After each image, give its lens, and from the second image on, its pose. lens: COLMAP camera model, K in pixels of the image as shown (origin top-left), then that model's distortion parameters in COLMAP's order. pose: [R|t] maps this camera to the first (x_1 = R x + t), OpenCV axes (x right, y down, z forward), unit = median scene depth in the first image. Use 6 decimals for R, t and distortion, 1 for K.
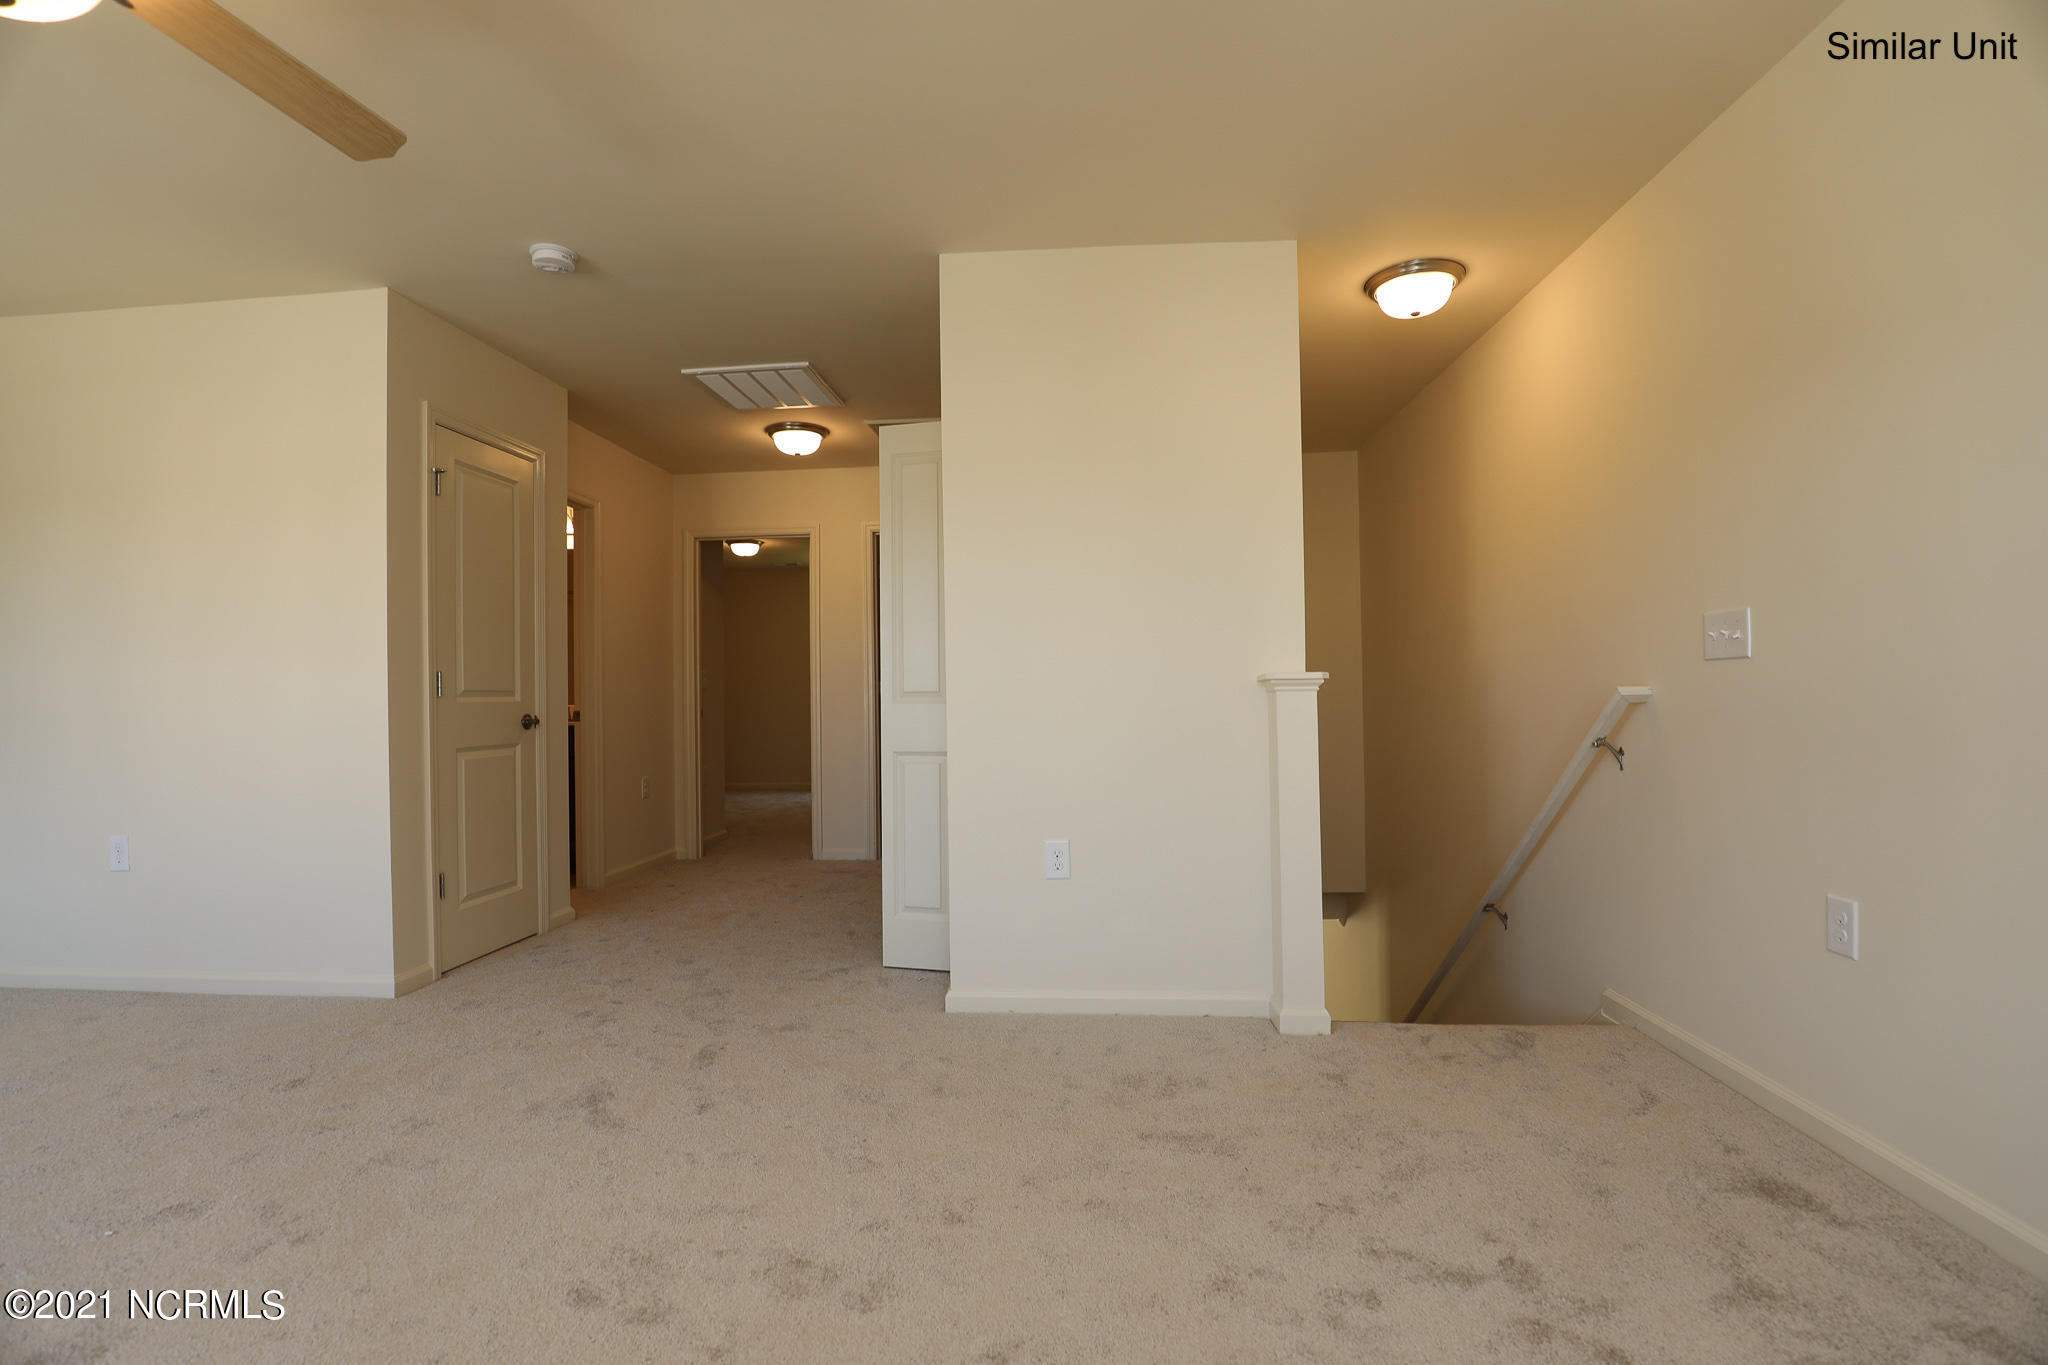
lens RADIAL K [[940.5, 0, 1052.9], [0, 940.5, 686.0], [0, 0, 1]] dist [-0.020468, -0.000288]
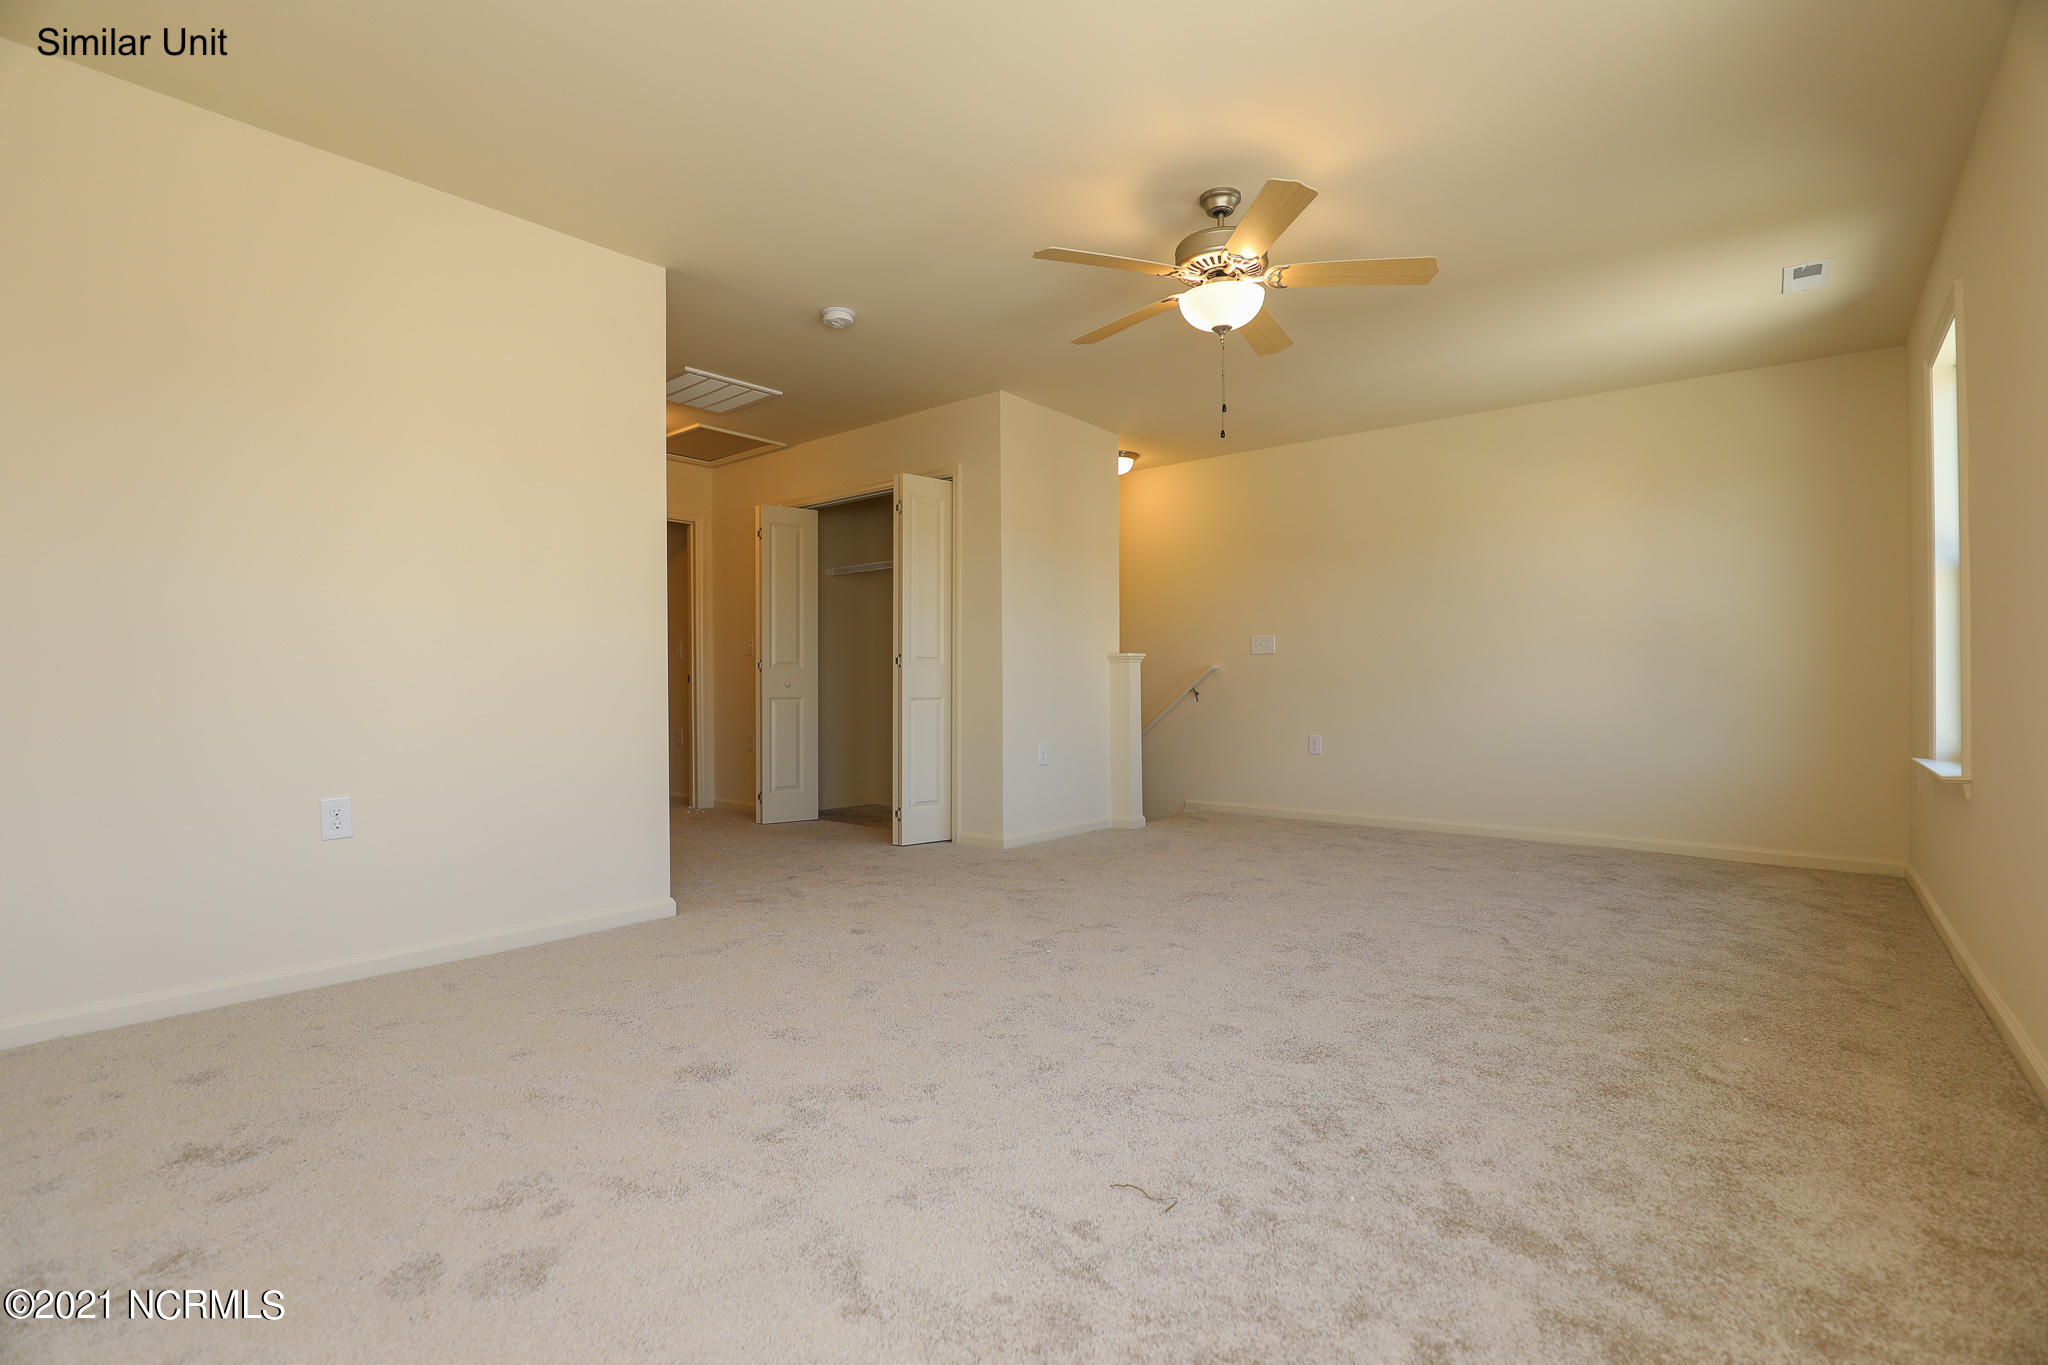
lens RADIAL K [[940.5, 0, 1052.9], [0, 940.5, 686.0], [0, 0, 1]] dist [-0.020468, -0.000288]
pose [[0.560786, 0.010799, 0.827890, -1.349543], [-0.007193, 0.999941, -0.008170, 0.065984], [-0.827929, -0.001374, 0.560831, -0.007560]]
